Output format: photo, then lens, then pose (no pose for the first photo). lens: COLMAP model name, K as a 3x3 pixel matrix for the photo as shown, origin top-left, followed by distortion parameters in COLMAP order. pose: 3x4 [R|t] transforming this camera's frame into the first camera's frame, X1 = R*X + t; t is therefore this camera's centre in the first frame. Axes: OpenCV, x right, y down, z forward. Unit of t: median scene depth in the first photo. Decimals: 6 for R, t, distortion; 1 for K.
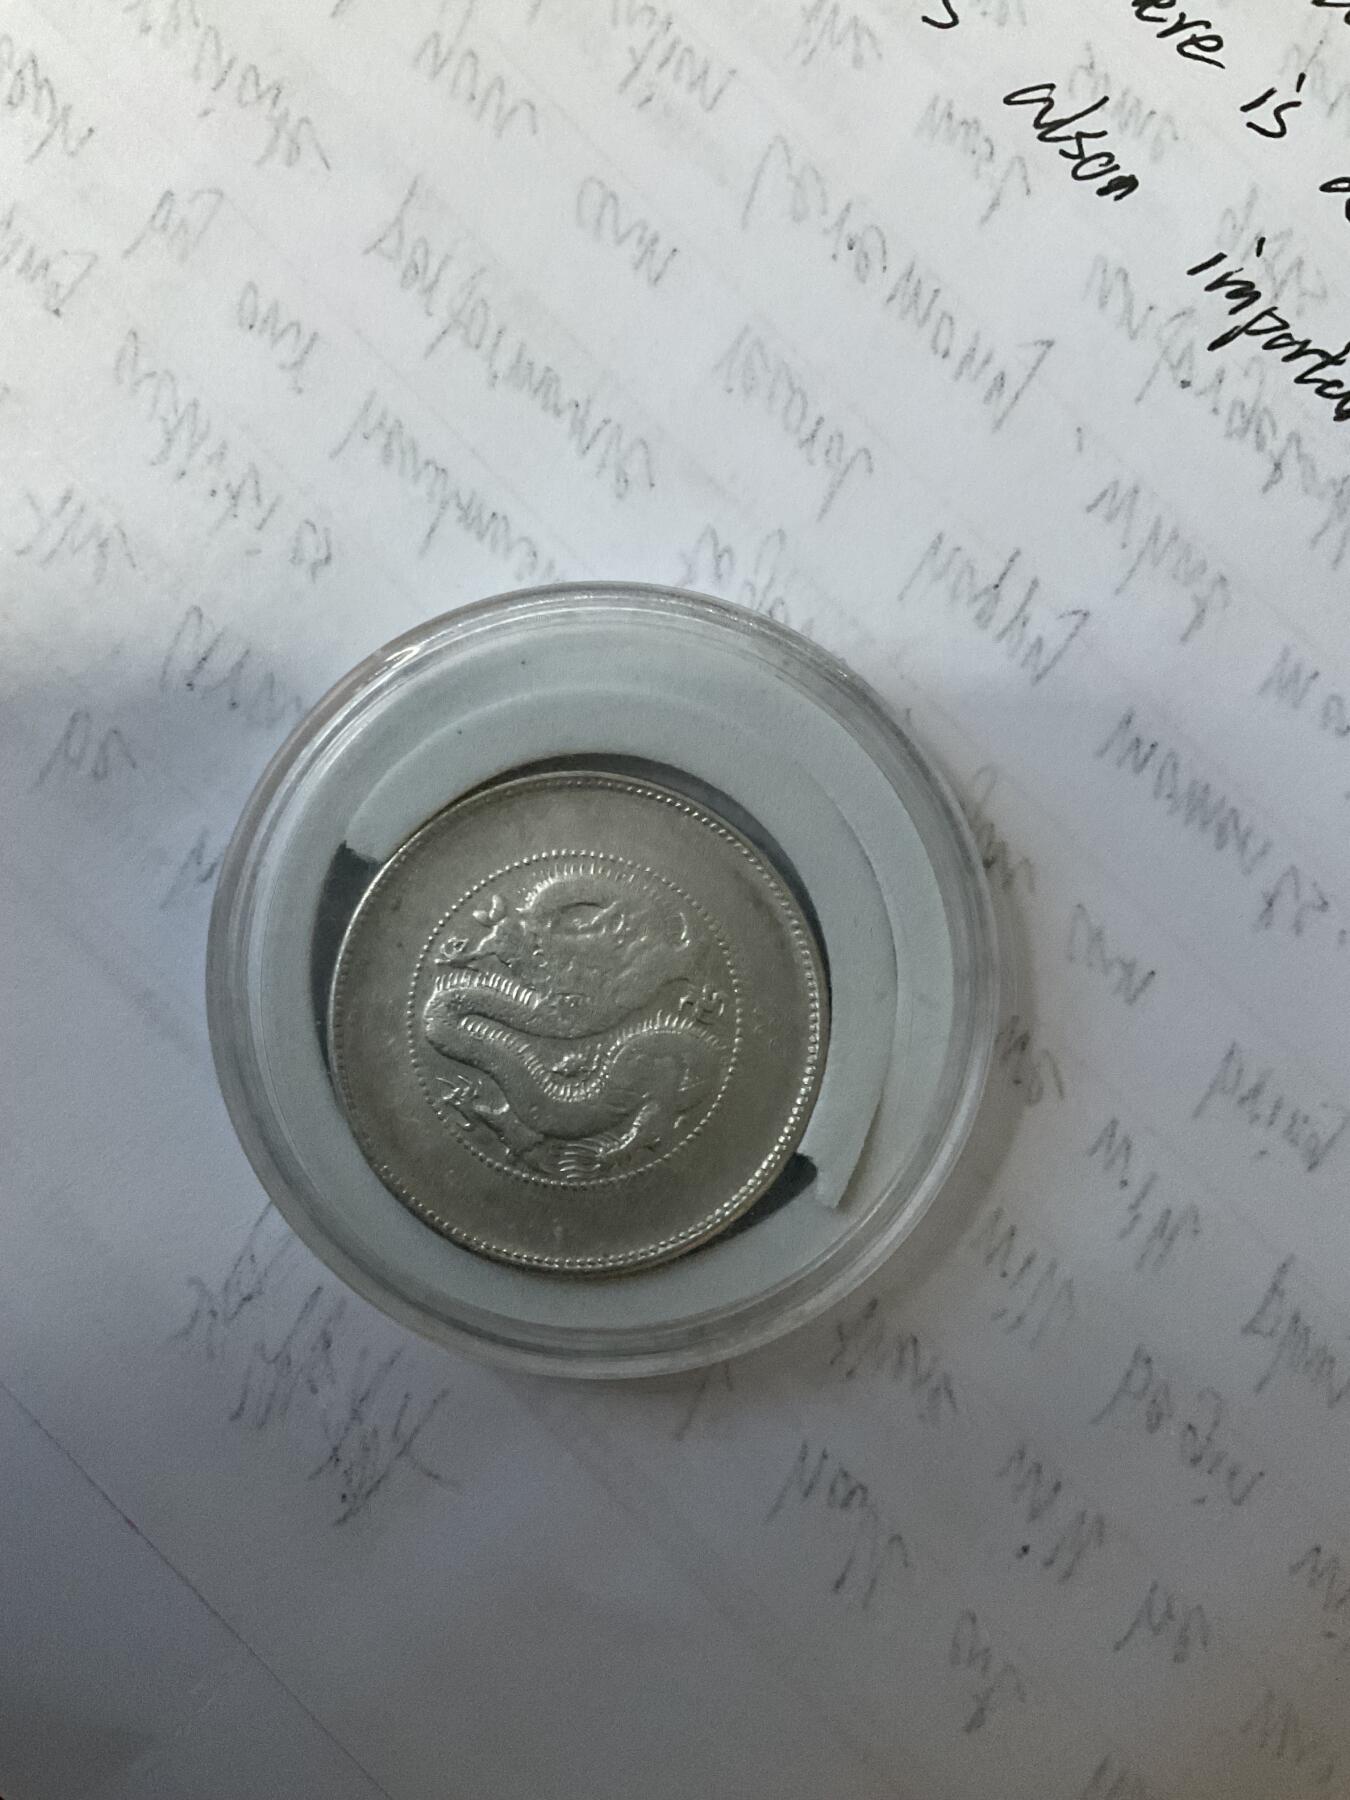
lens RADIAL K [[1753.3, 0, 678.3], [0, 1753.3, 864.8], [0, 0, 1]] dist [0.151696, -0.416673]
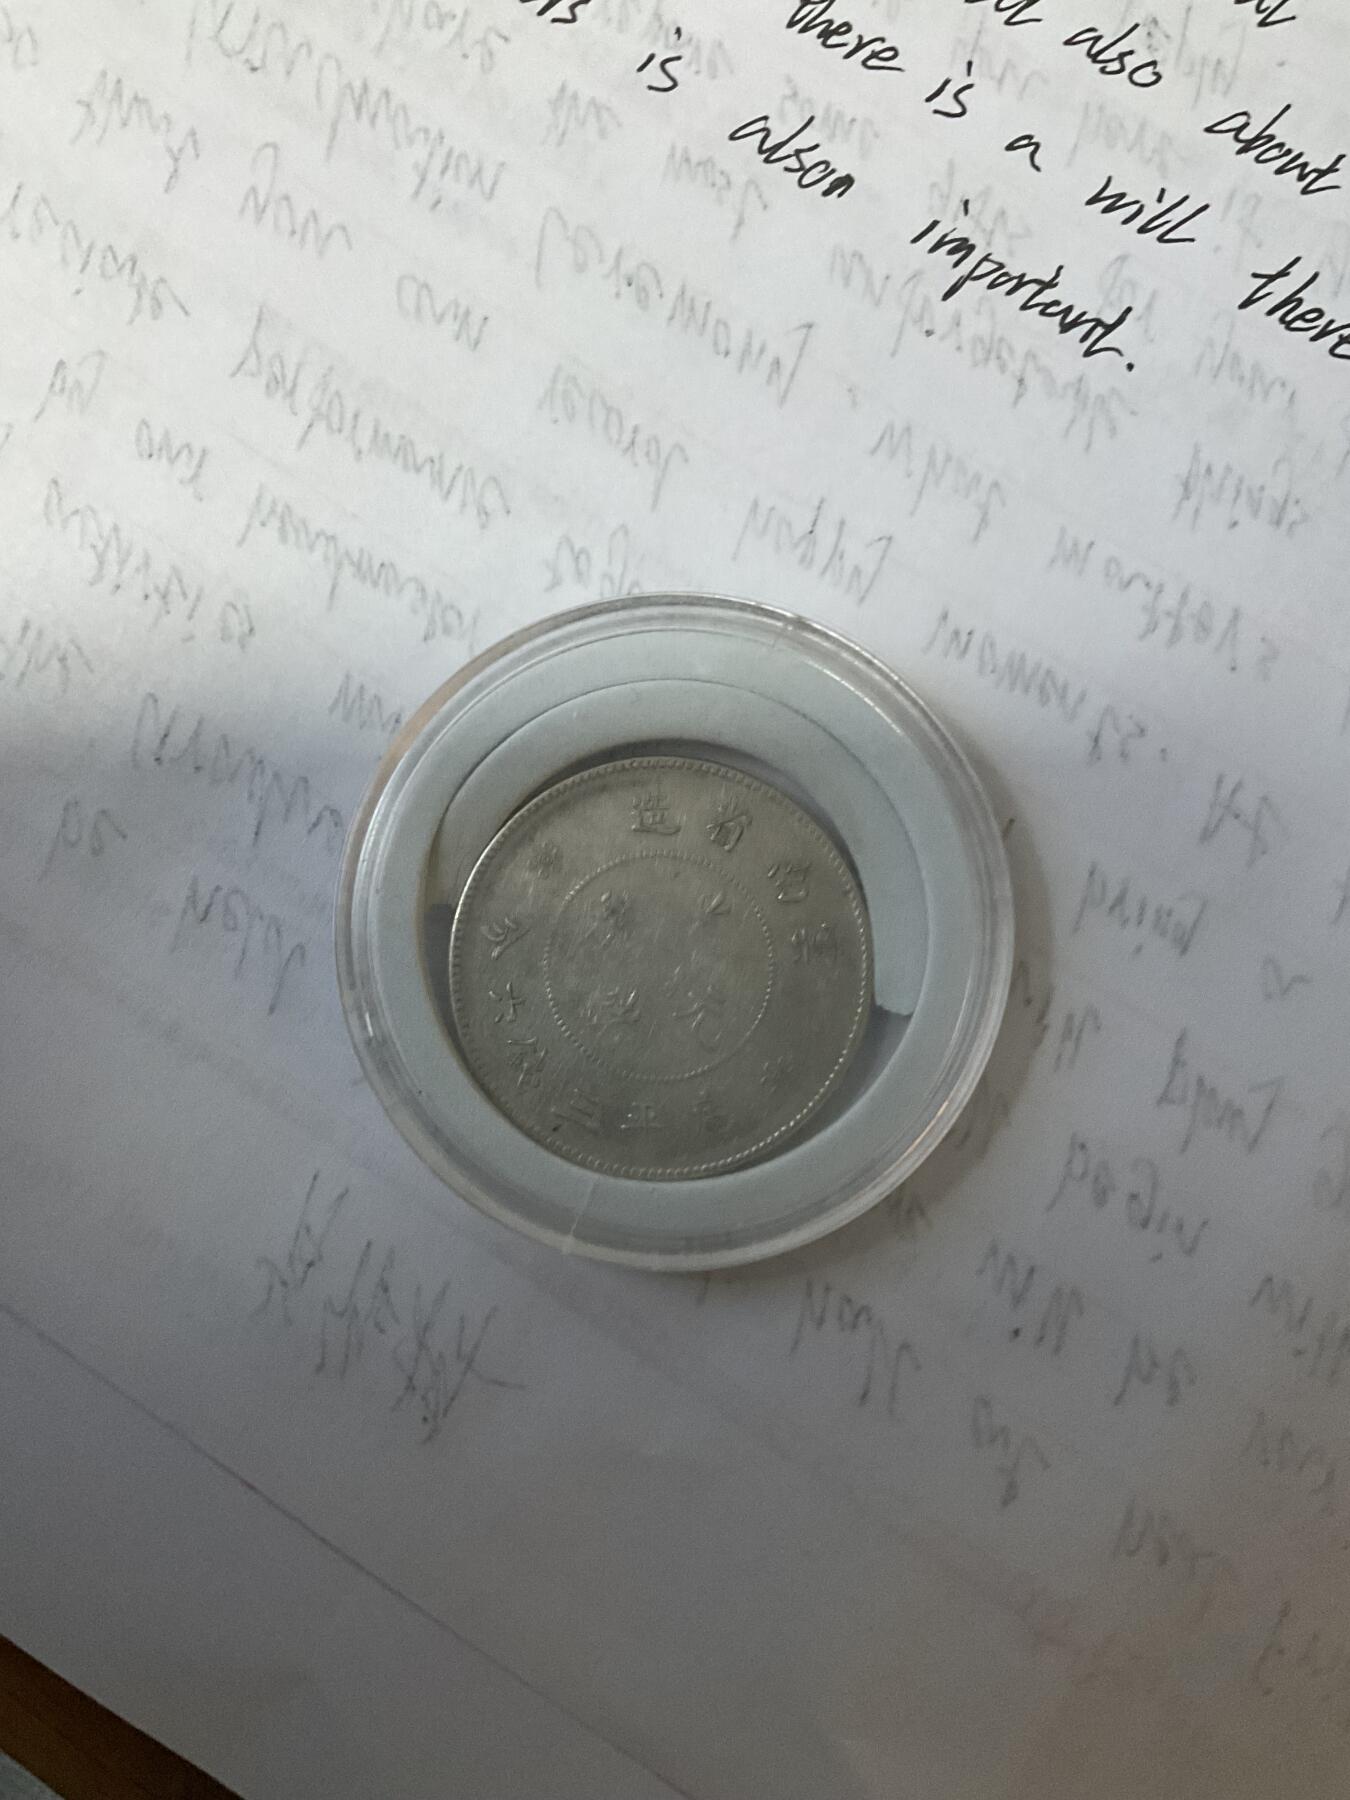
lens RADIAL K [[1753.3, 0, 678.3], [0, 1753.3, 864.8], [0, 0, 1]] dist [0.151696, -0.416673]
pose [[0.975856, -0.213780, 0.044765, -0.007316], [0.211648, 0.976168, 0.047970, -0.017299], [-0.053953, -0.037338, 0.997845, -0.196010]]
